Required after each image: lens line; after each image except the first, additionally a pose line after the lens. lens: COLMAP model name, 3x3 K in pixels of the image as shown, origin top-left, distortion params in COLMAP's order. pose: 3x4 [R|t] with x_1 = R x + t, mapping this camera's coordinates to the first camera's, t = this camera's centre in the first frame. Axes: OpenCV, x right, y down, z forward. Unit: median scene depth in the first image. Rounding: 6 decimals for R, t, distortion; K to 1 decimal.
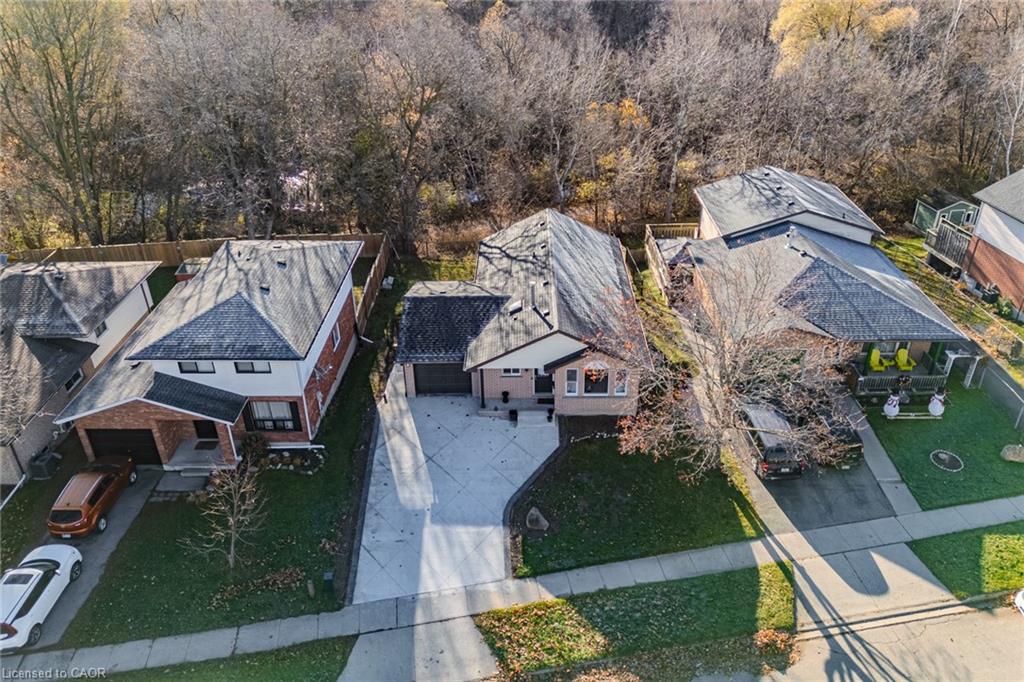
lens RADIAL K [[763.1, 0, 510.7], [0, 763.1, 347.7], [0, 0, 1]] dist [0.078821, -0.087344]
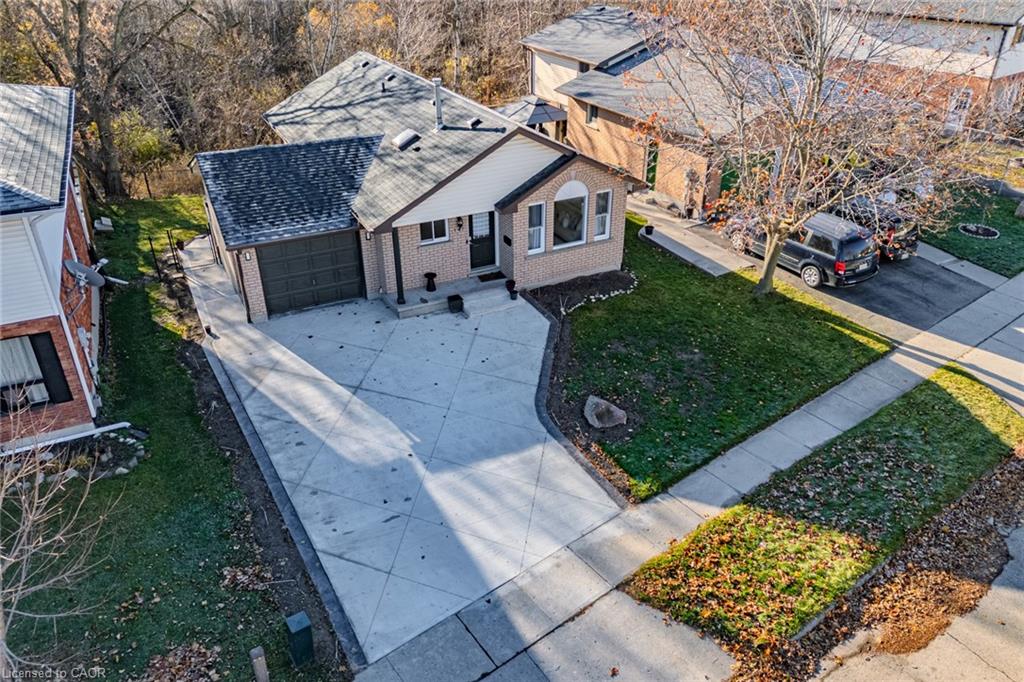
lens RADIAL K [[740.0, 0, 537.7], [0, 740.0, 375.2], [0, 0, 1]] dist [0.129718, -0.169950]
pose [[0.876134, -0.228900, 0.424257, -0.221862], [0.238456, 0.970650, 0.031259, 0.153169], [-0.418960, 0.073779, 0.905002, 0.468473]]
